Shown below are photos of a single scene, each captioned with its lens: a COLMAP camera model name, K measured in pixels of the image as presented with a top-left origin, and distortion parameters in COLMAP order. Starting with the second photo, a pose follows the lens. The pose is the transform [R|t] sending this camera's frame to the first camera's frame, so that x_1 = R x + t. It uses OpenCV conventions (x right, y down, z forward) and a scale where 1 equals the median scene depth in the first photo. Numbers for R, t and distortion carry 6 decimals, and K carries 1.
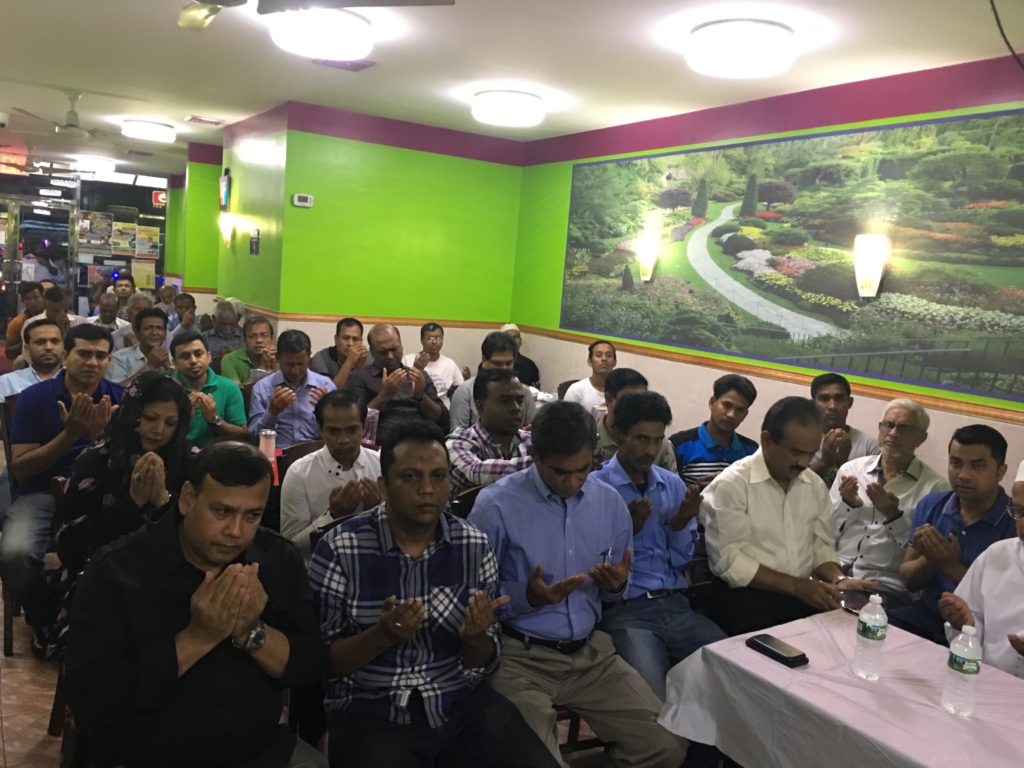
lens RADIAL K [[875.0, 0, 534.7], [0, 875.0, 365.1], [0, 0, 1]] dist [0.075847, -0.117598]
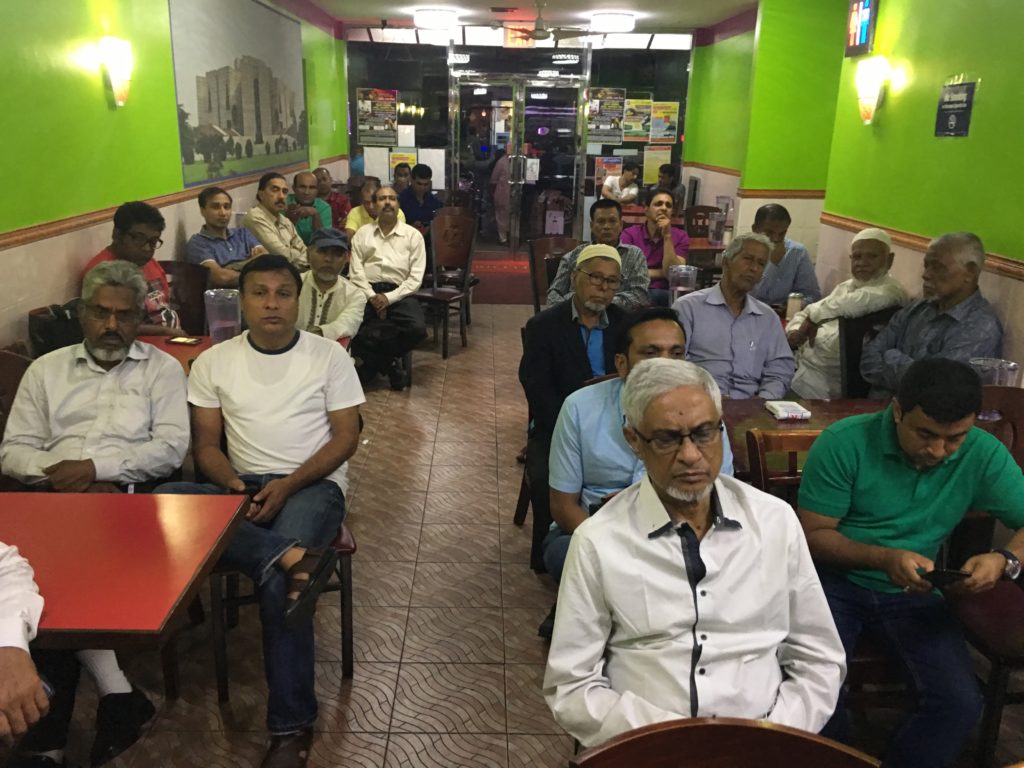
lens RADIAL K [[875.0, 0, 514.6], [0, 875.0, 373.9], [0, 0, 1]] dist [0.075847, -0.117598]
pose [[0.864709, 0.078080, -0.496167, -0.301517], [-0.002109, 0.988399, 0.151865, -0.075591], [0.502268, -0.130272, 0.854842, 0.479452]]
